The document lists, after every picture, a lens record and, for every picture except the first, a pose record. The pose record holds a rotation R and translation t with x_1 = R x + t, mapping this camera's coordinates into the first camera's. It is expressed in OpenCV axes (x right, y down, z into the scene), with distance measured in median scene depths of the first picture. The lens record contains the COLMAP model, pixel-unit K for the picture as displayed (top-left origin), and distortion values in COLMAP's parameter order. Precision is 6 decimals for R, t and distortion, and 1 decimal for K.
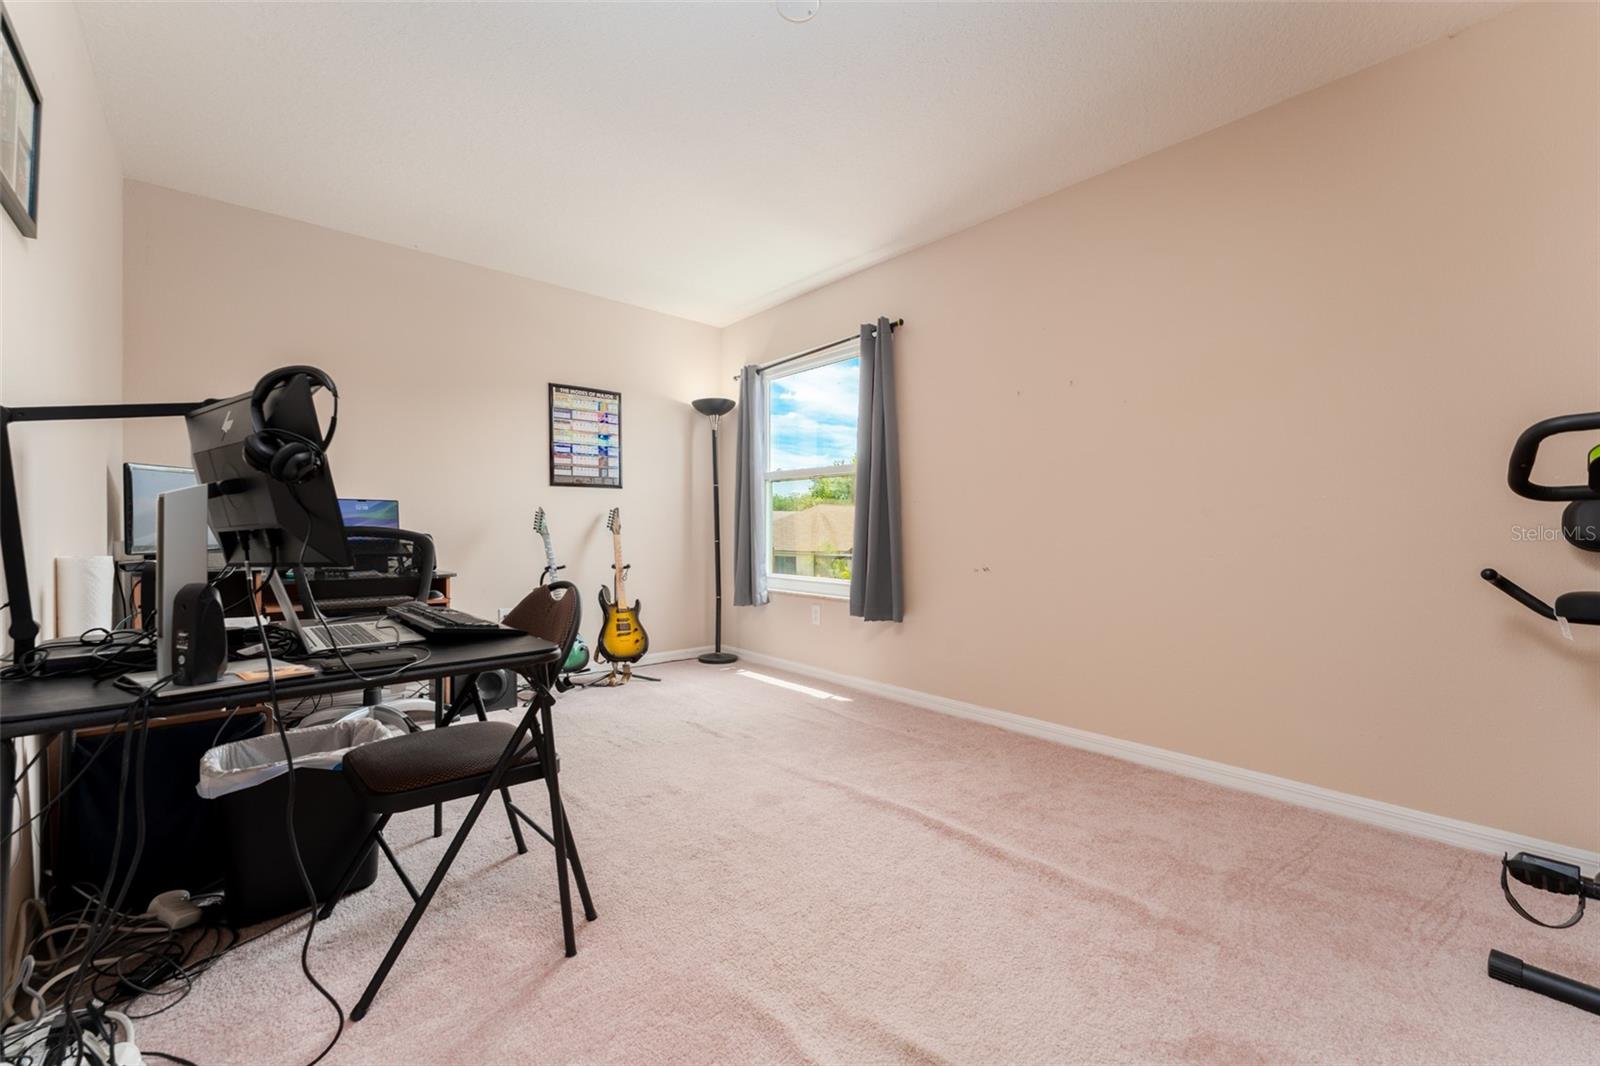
lens RADIAL K [[646.4, 0, 795.1], [0, 646.4, 524.0], [0, 0, 1]] dist [-0.001635, -0.000093]
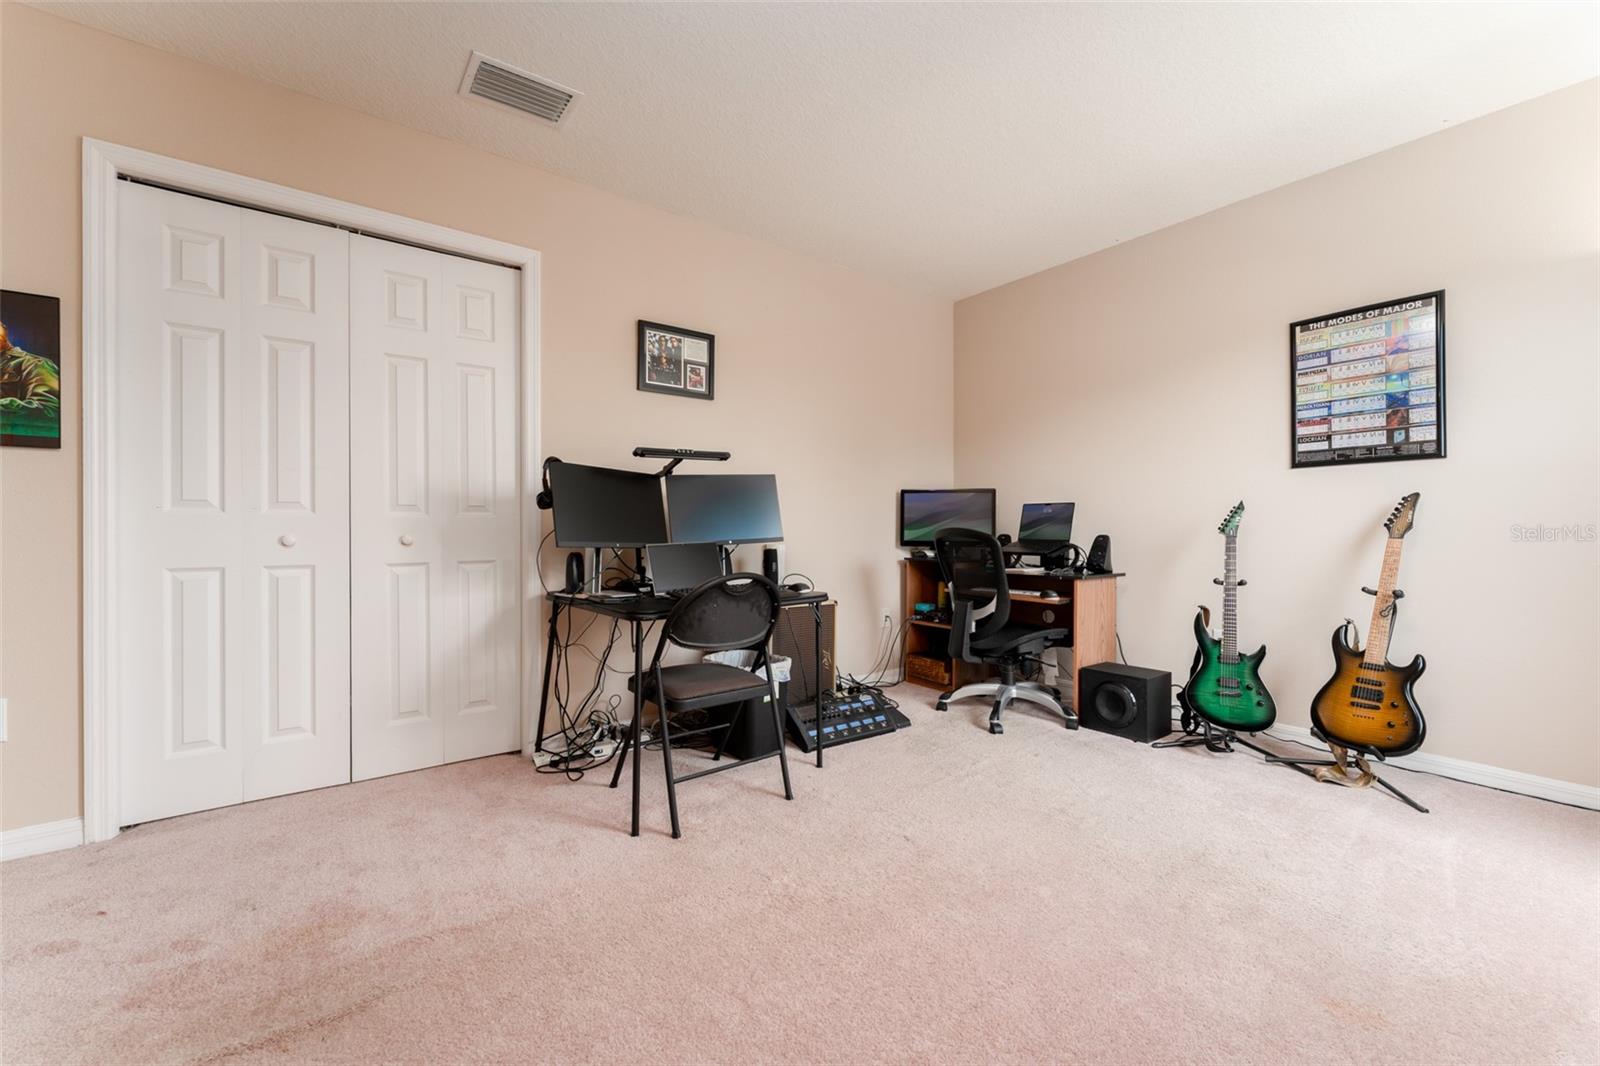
lens RADIAL K [[646.4, 0, 795.1], [0, 646.4, 524.0], [0, 0, 1]] dist [-0.001635, -0.000093]
pose [[-0.095464, -0.005884, -0.995416, 0.368325], [0.009603, 0.999931, -0.006832, 0.001331], [0.995387, -0.010211, -0.095401, 0.515666]]
